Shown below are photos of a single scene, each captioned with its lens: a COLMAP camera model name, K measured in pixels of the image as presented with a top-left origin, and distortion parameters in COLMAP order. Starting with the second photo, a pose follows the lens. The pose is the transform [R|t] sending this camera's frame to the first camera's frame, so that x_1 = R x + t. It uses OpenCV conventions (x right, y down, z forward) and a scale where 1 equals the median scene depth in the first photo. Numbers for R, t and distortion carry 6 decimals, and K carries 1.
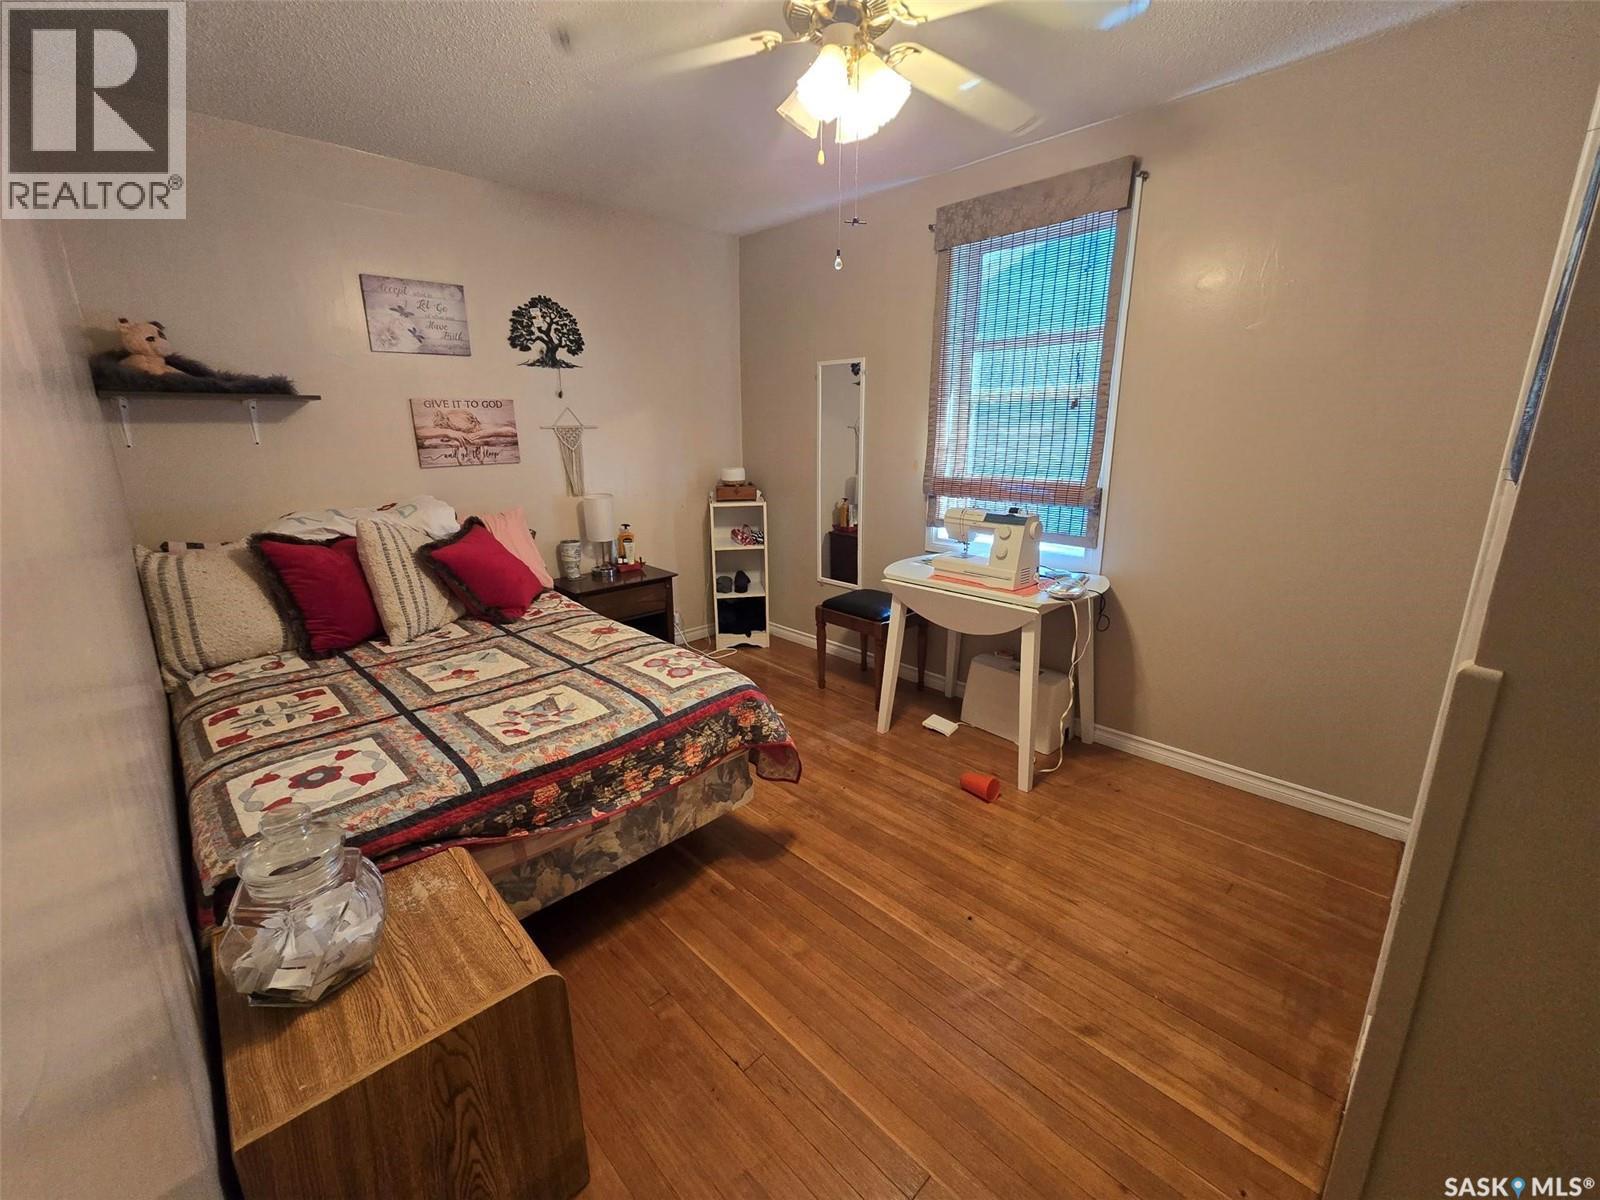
lens RADIAL K [[662.4, 0, 796.0], [0, 662.4, 579.5], [0, 0, 1]] dist [-0.001702, 0.000337]
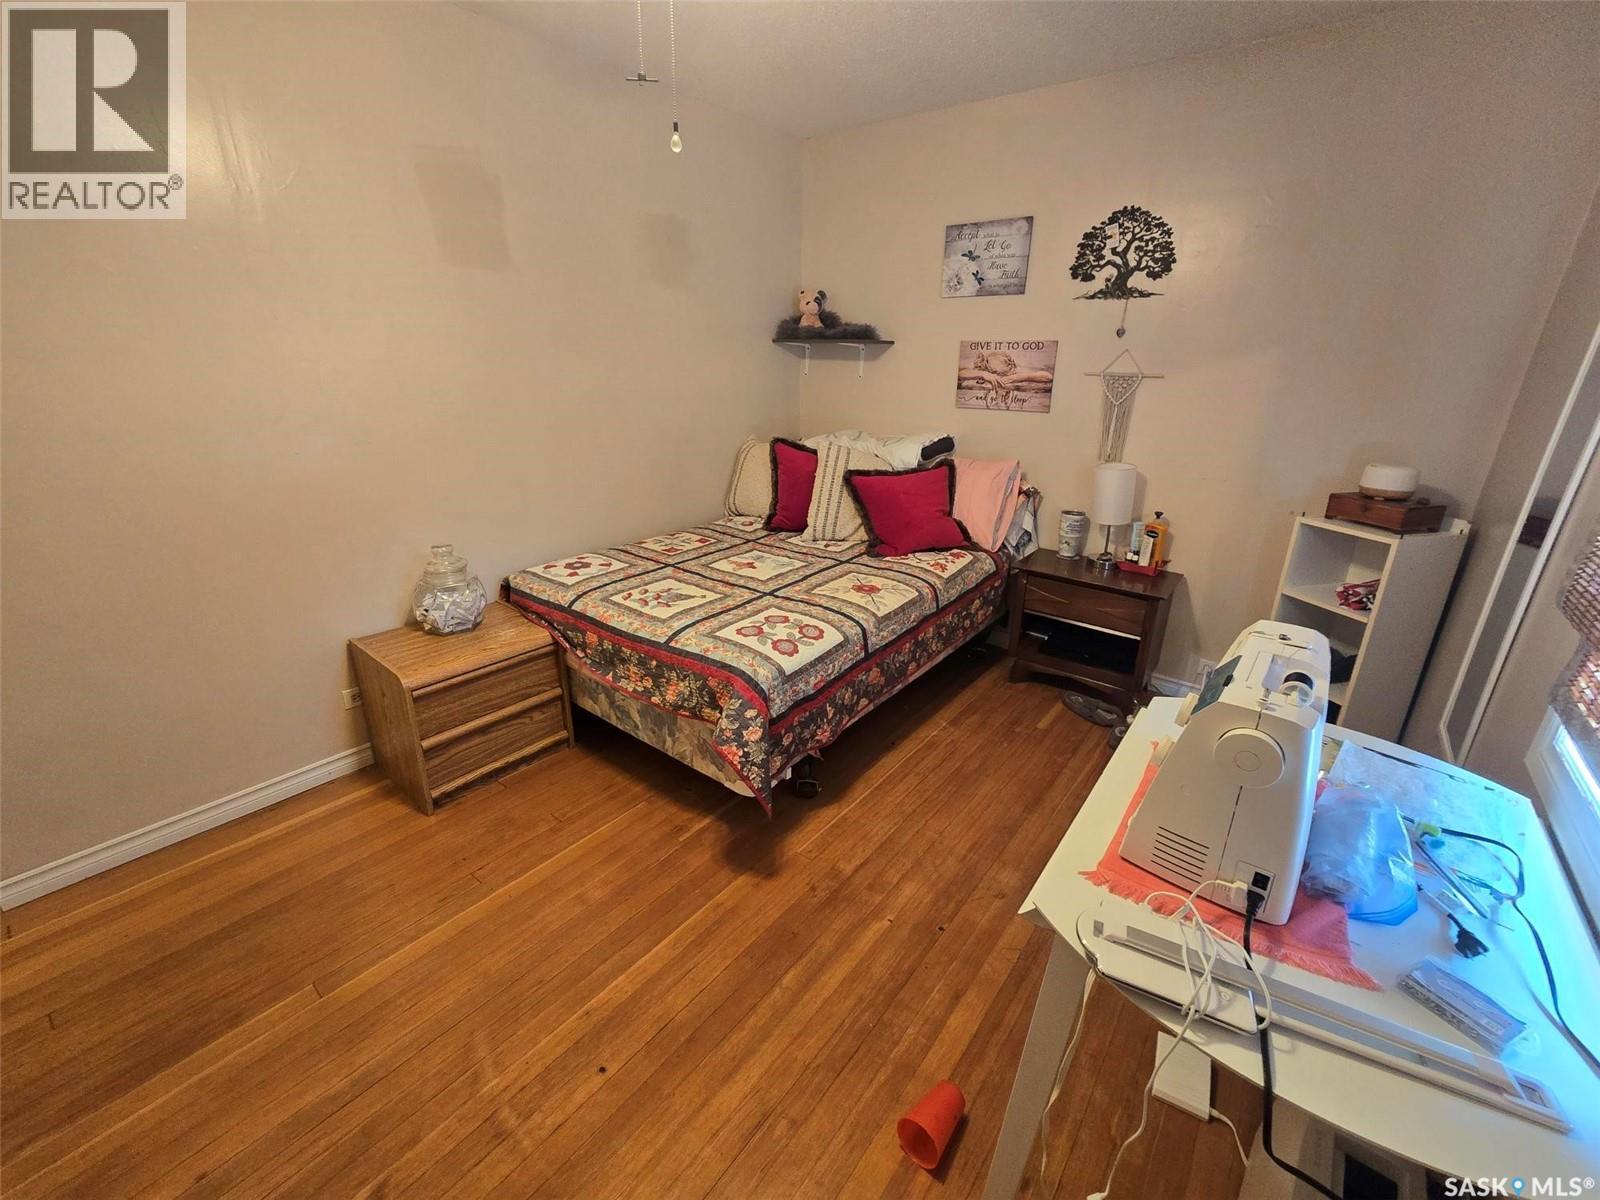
lens RADIAL K [[662.4, 0, 796.0], [0, 662.4, 579.5], [0, 0, 1]] dist [-0.001702, 0.000337]
pose [[0.134213, 0.327246, -0.935359, 0.652007], [-0.249570, 0.924636, 0.287684, -0.204869], [0.959011, 0.194827, 0.205769, 0.777697]]
